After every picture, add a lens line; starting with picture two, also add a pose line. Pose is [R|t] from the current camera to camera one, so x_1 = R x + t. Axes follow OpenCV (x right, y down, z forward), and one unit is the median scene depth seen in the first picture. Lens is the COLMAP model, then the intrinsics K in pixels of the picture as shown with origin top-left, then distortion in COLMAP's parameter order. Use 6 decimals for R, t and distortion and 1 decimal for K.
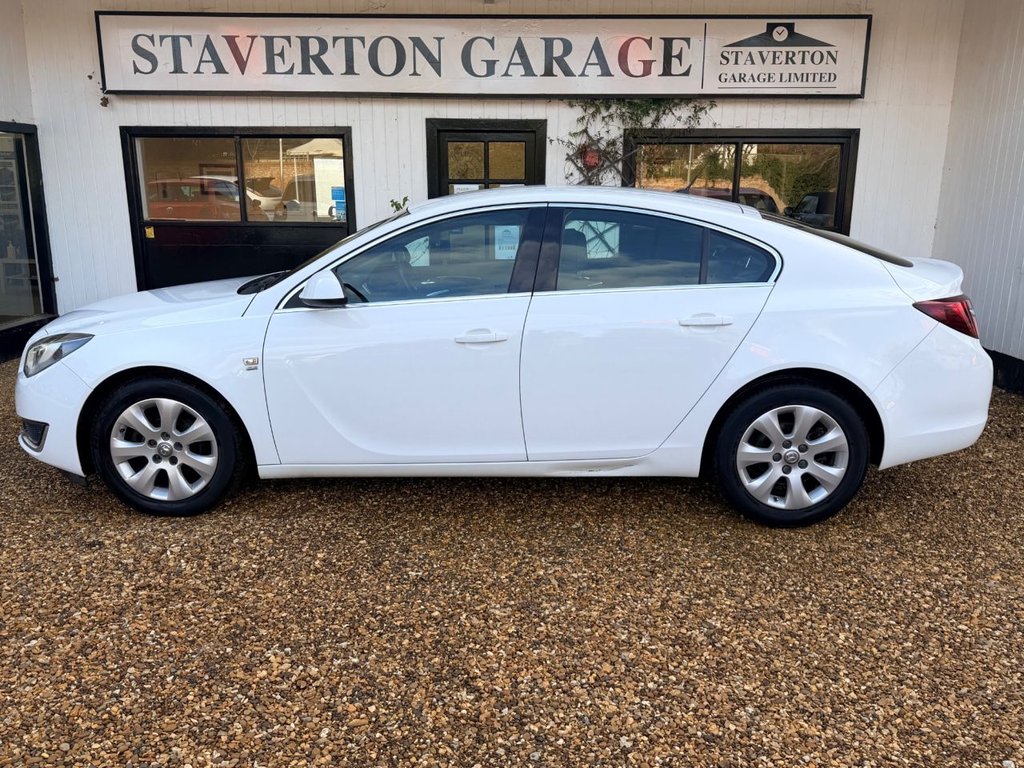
lens RADIAL K [[815.3, 0, 527.5], [0, 815.3, 386.8], [0, 0, 1]] dist [0.097630, -0.122632]
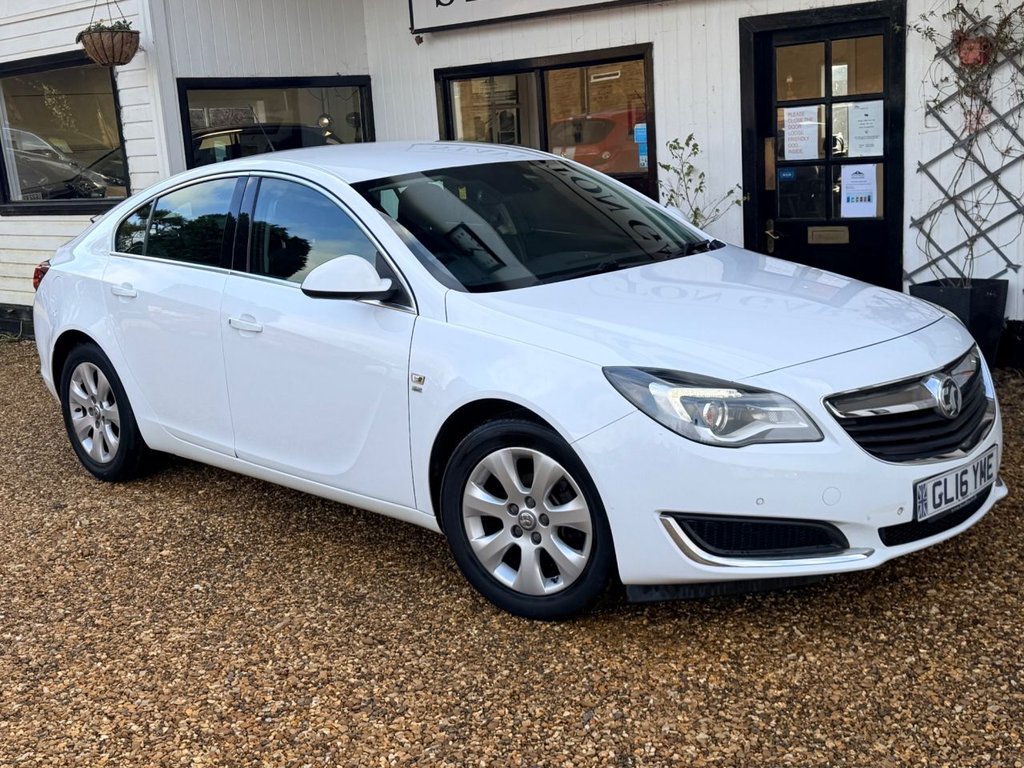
lens RADIAL K [[1280.1, 0, 517.6], [0, 1280.1, 370.7], [0, 0, 1]] dist [0.224684, -0.532923]
pose [[0.739924, 0.075275, -0.668465, 0.497882], [-0.091660, 0.995733, 0.010670, -0.025523], [0.666416, 0.053377, 0.743667, 0.078662]]
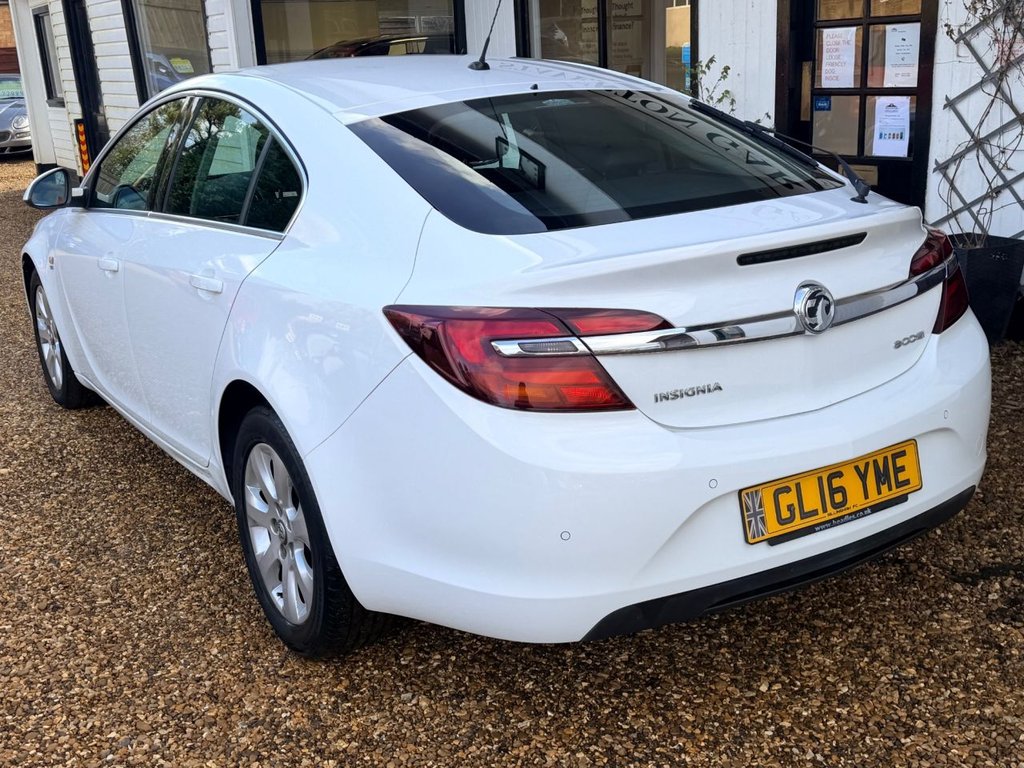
lens RADIAL K [[1155.8, 0, 512.0], [0, 1155.8, 384.0], [0, 0, 1]] dist [0.188504, -0.408742]
pose [[0.545123, 0.204049, -0.813145, 0.566784], [-0.149616, 0.978036, 0.145126, -0.087246], [0.824898, 0.042548, 0.563679, 0.350718]]
